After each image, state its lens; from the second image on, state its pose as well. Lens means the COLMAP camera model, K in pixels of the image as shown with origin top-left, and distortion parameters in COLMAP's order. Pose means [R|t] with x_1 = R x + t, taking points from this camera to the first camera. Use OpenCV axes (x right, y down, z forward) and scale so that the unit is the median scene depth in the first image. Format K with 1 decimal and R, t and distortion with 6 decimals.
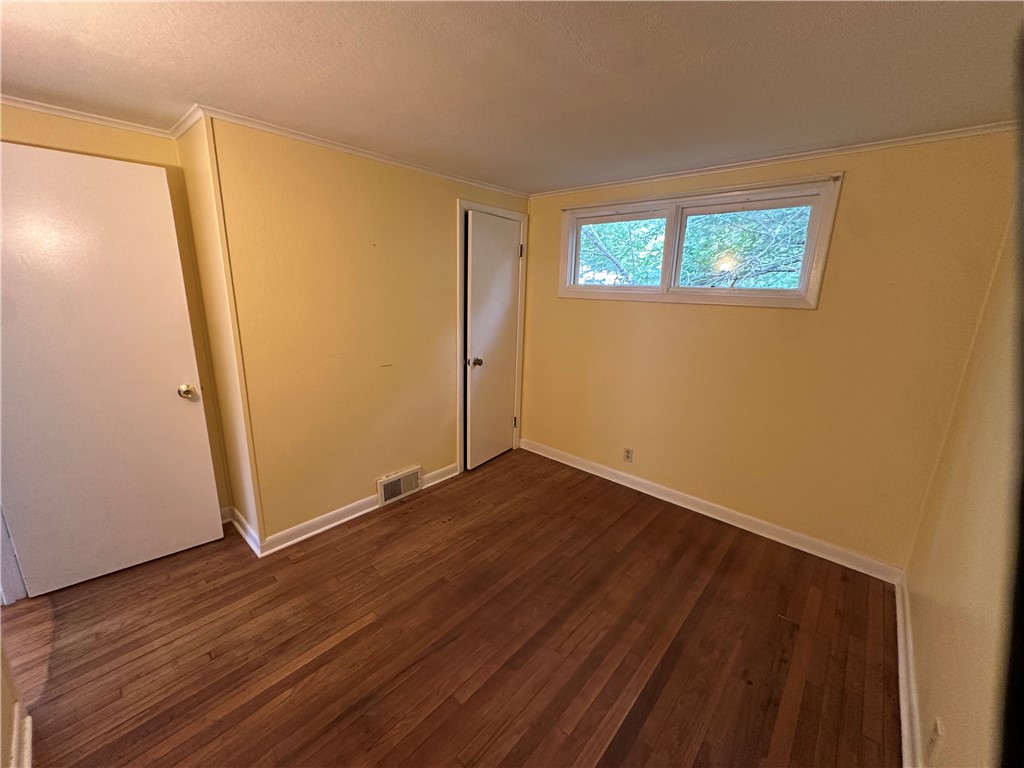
lens RADIAL K [[407.4, 0, 512.1], [0, 407.4, 382.3], [0, 0, 1]] dist [-0.005794, 0.001873]
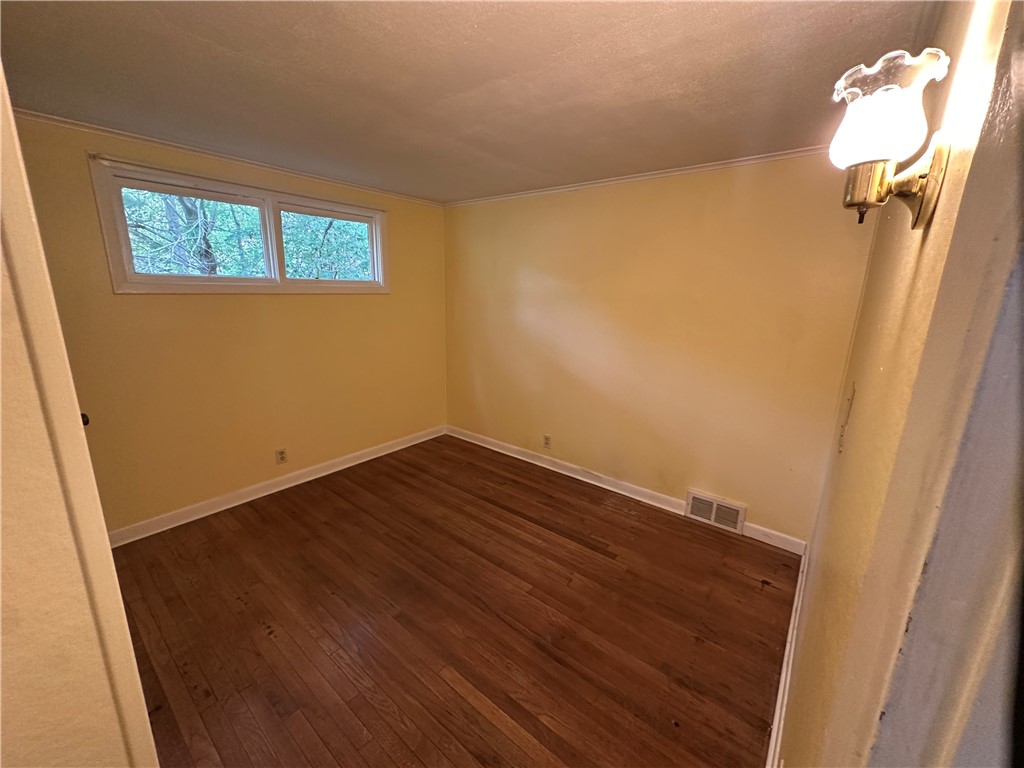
lens RADIAL K [[407.4, 0, 506.0], [0, 407.4, 382.9], [0, 0, 1]] dist [-0.005794, 0.001873]
pose [[-0.038468, -0.255352, 0.966083, -0.961621], [0.215382, 0.941955, 0.257551, -0.181643], [-0.975772, 0.217984, 0.018763, 0.680348]]
